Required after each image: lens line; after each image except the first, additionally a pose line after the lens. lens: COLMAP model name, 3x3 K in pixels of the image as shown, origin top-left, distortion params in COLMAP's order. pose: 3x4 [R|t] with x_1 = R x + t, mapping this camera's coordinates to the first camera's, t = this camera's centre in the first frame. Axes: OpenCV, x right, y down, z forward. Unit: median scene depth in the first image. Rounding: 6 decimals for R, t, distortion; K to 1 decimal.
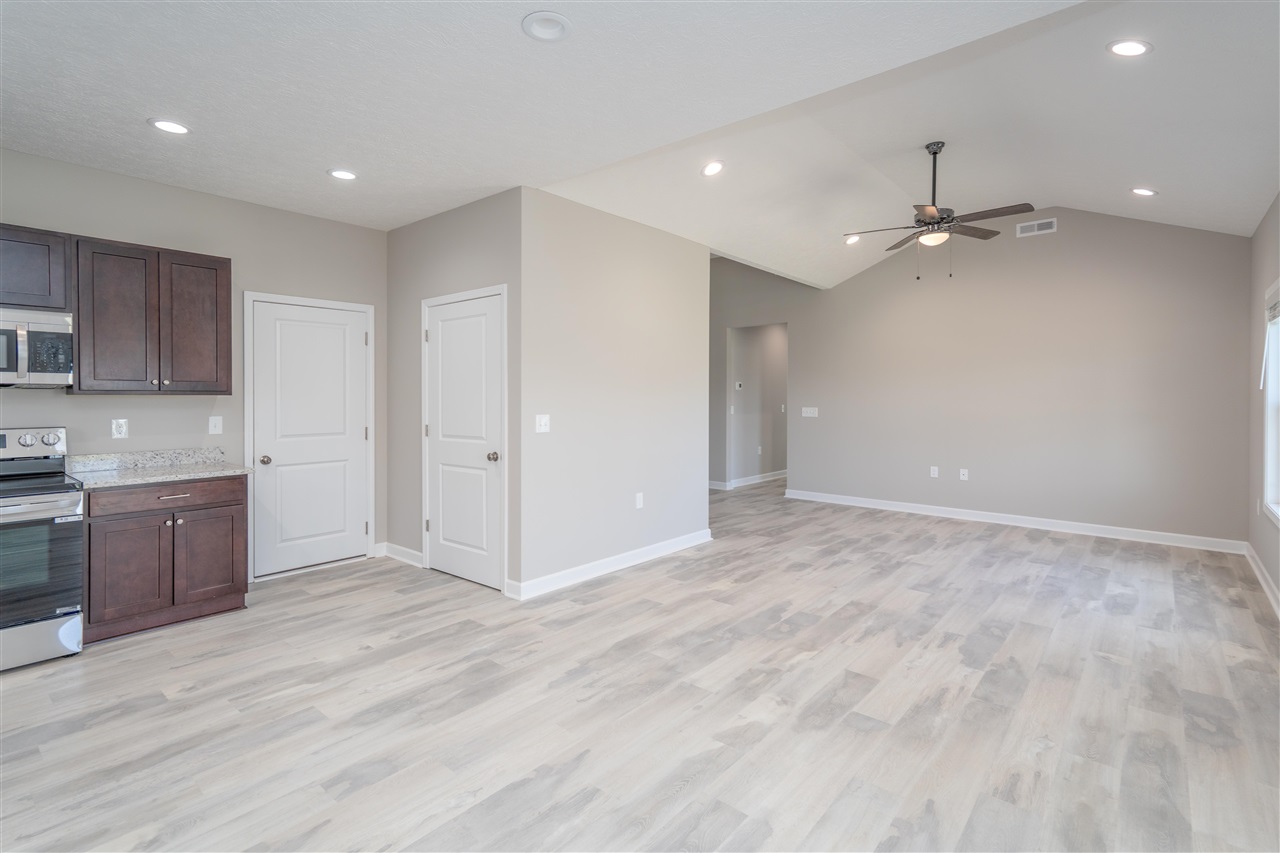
lens RADIAL K [[603.6, 0, 637.0], [0, 603.6, 408.3], [0, 0, 1]] dist [0.013521, 0.000492]
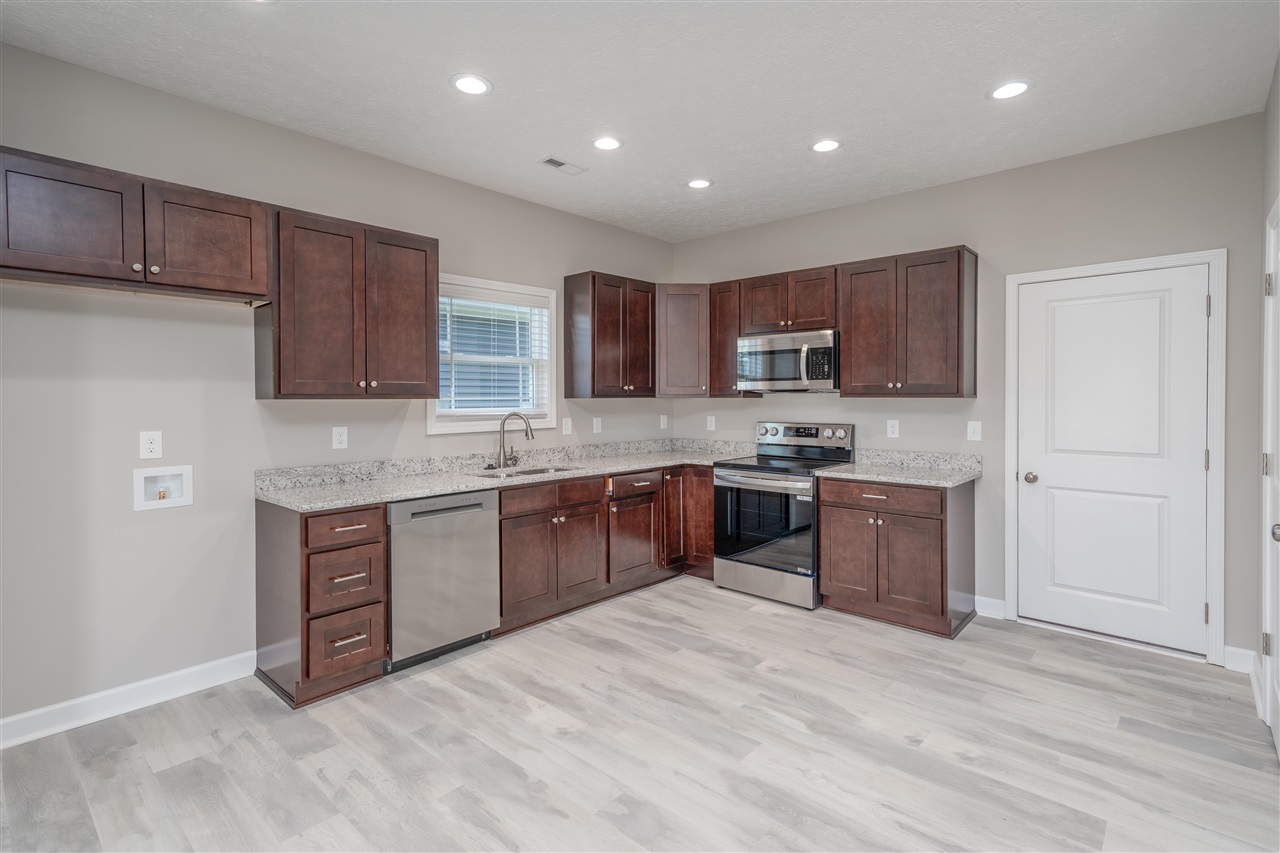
lens RADIAL K [[603.6, 0, 637.0], [0, 603.6, 408.3], [0, 0, 1]] dist [0.013521, 0.000492]
pose [[-0.023042, 0.014911, -0.999623, 0.286249], [-0.022072, 0.999637, 0.015420, -0.011156], [0.999491, 0.022419, -0.022705, 0.658892]]
